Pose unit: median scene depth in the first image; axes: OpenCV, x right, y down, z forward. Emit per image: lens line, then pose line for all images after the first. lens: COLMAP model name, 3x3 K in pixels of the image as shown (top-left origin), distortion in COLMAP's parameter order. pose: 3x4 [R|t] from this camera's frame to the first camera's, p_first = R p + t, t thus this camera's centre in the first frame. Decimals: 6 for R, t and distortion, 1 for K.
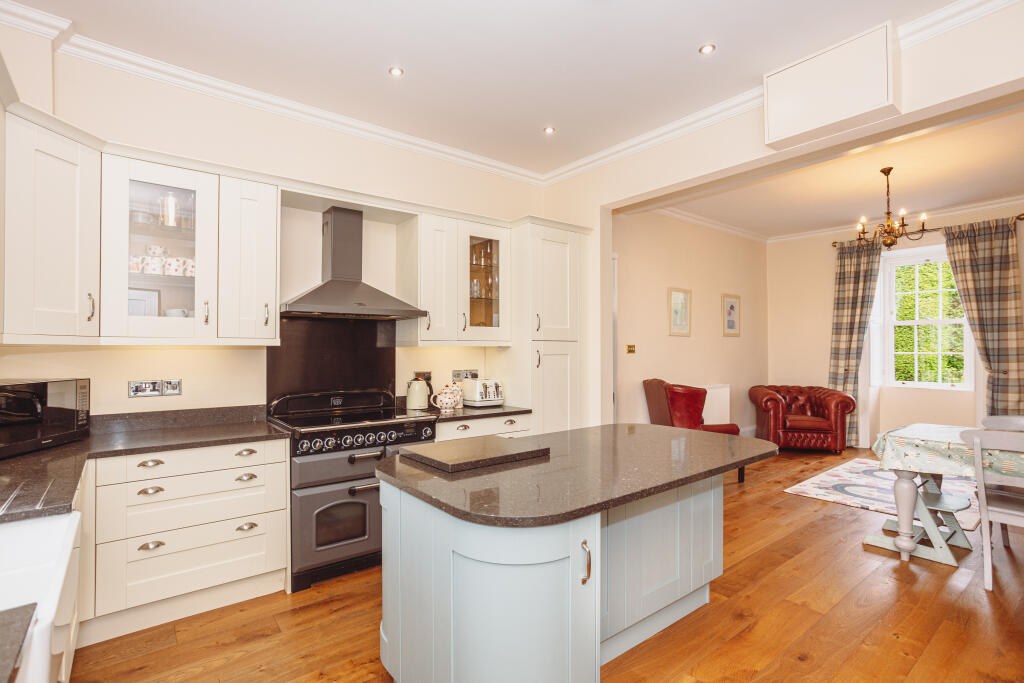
lens RADIAL K [[495.4, 0, 512.0], [0, 495.4, 341.5], [0, 0, 1]] dist [-0.033492, 0.032080]
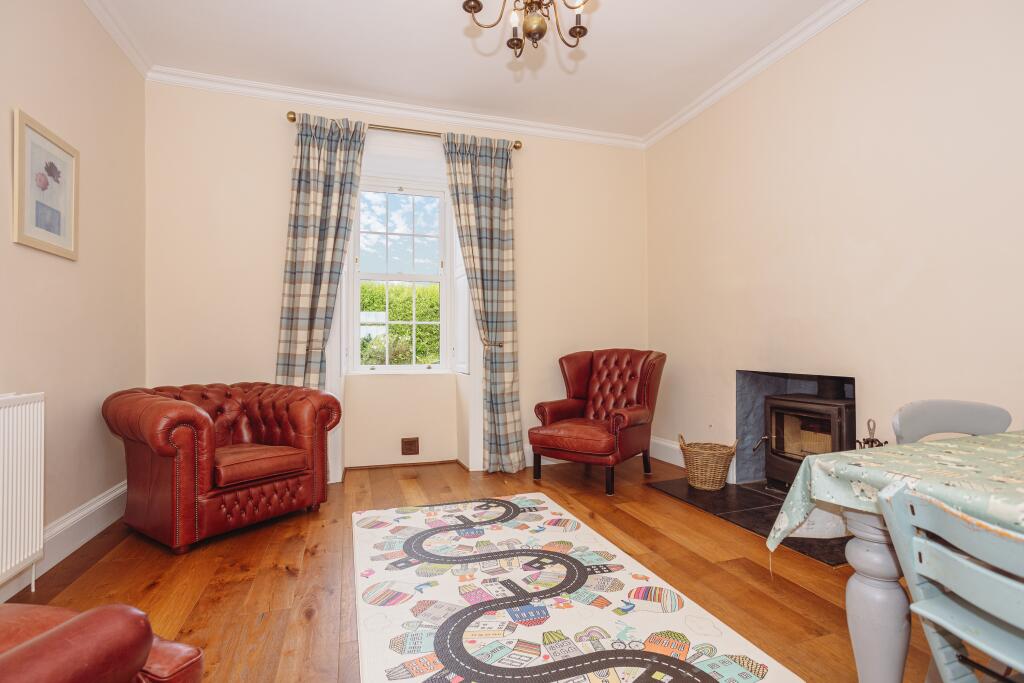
lens RADIAL K [[492.9, 0, 514.7], [0, 492.9, 342.5], [0, 0, 1]] dist [-0.051794, 0.031487]
pose [[0.349613, 0.010773, 0.936832, 0.256100], [-0.011187, 0.999911, -0.007323, 0.054025], [-0.936827, -0.007920, 0.349702, 0.606081]]
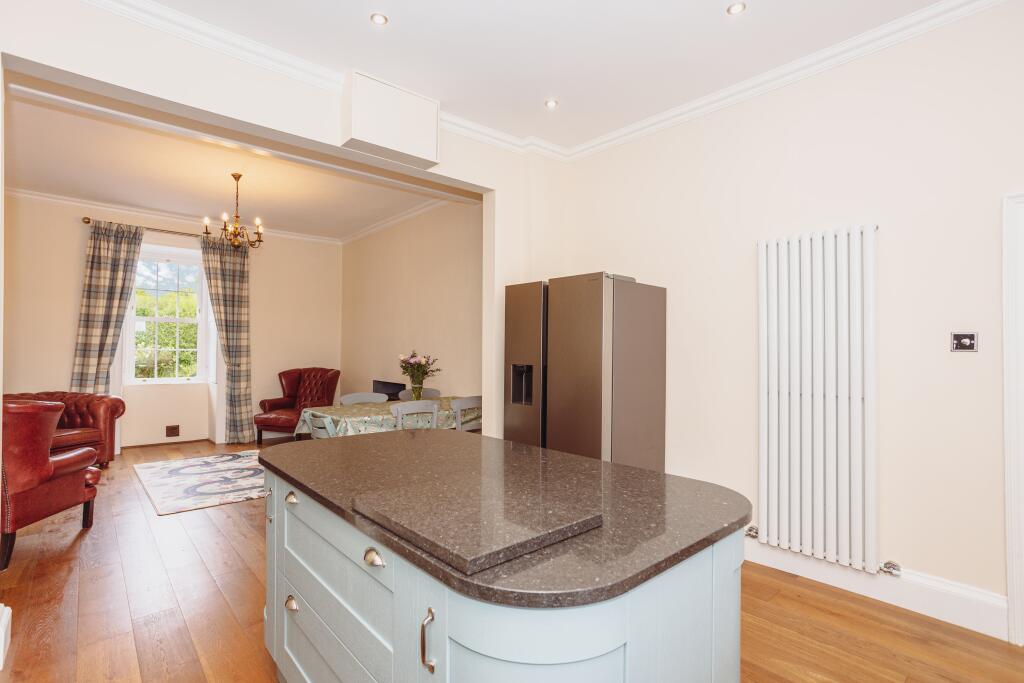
lens RADIAL K [[492.9, 0, 514.7], [0, 492.9, 342.5], [0, 0, 1]] dist [-0.051794, 0.031487]
pose [[-0.048931, 0.017969, 0.998640, -0.209691], [-0.023183, 0.999548, -0.019121, 0.010673], [-0.998533, -0.024087, -0.048493, 0.314447]]
